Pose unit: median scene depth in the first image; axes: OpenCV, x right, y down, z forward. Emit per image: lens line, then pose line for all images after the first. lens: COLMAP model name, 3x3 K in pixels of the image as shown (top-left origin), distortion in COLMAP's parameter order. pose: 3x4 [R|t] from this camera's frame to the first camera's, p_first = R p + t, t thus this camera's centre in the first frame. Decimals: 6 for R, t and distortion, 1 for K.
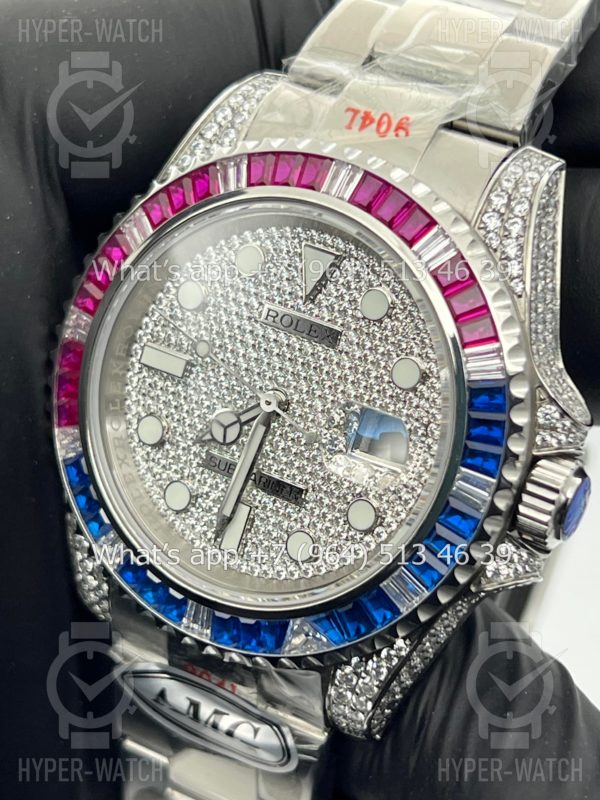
lens RADIAL K [[1875.4, 0, 300.1], [0, 1875.4, 403.4], [0, 0, 1]] dist [0.260655, 0.000000]
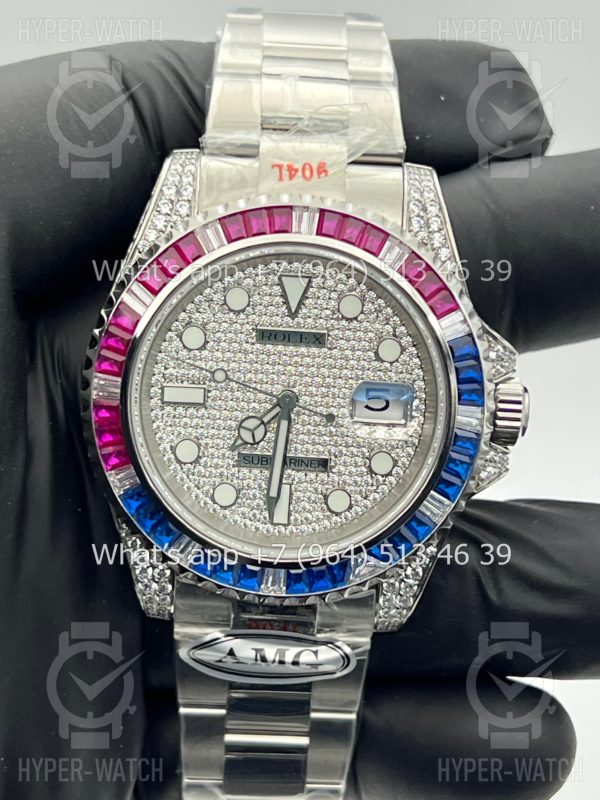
lens RADIAL K [[1875.4, 0, 296.4], [0, 1875.4, 398.1], [0, 0, 1]] dist [0.260655, 0.000000]
pose [[0.863488, -0.275818, 0.422271, -0.548801], [0.263254, 0.960601, 0.089126, -0.114607], [-0.430217, 0.034205, 0.902077, -0.159045]]
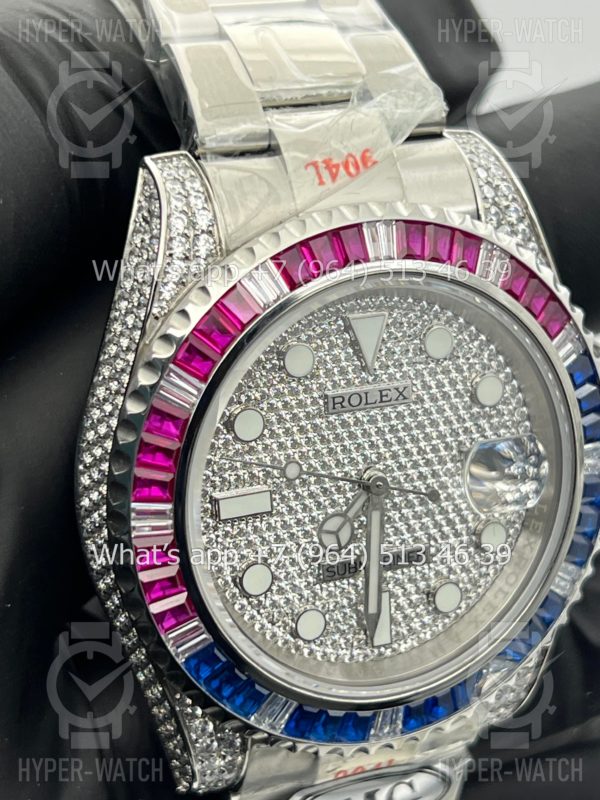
lens RADIAL K [[1875.4, 0, 301.6], [0, 1875.4, 405.9], [0, 0, 1]] dist [0.260655, 0.000000]
pose [[0.588689, -0.471617, 0.656523, -0.633928], [0.337384, 0.881394, 0.330630, -0.357300], [-0.734586, 0.026861, 0.677984, 0.387175]]
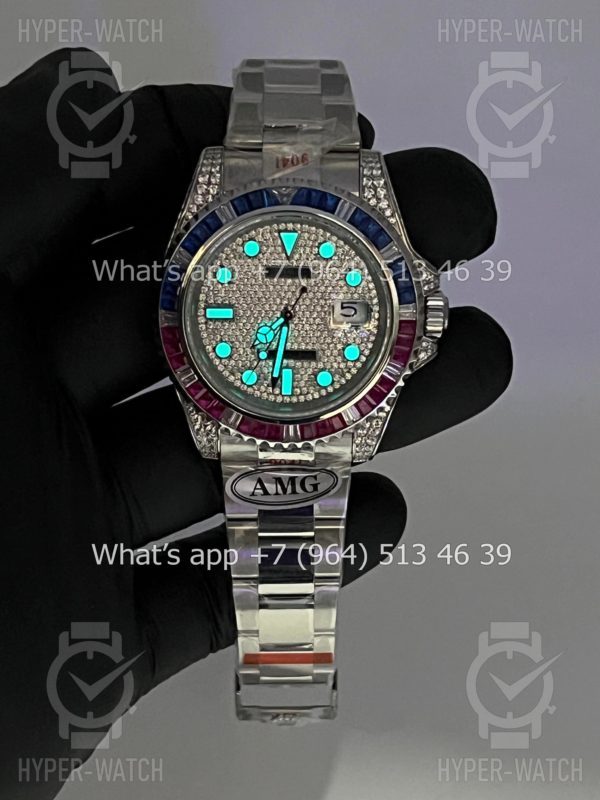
lens RADIAL K [[1875.4, 0, 298.2], [0, 1875.4, 397.8], [0, 0, 1]] dist [0.260655, 0.000000]
pose [[0.865150, -0.344483, 0.364483, -0.739549], [0.305321, 0.938345, 0.162135, -0.230517], [-0.397863, -0.028987, 0.916987, -0.782213]]
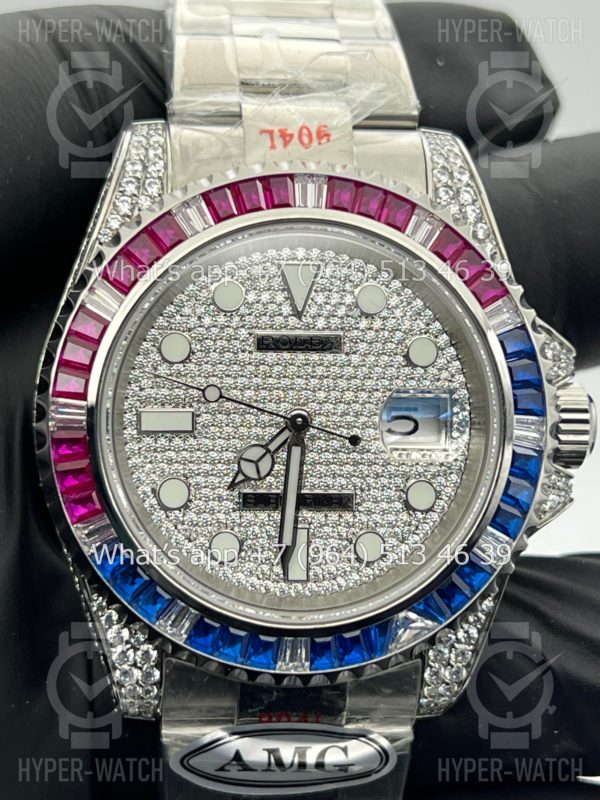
lens RADIAL K [[1875.4, 0, 298.6], [0, 1875.4, 397.0], [0, 0, 1]] dist [0.260655, 0.000000]
pose [[0.805849, -0.277340, 0.523154, -0.537336], [0.310572, 0.950212, 0.025342, -0.038734], [-0.504136, 0.142055, 0.851861, 0.137992]]
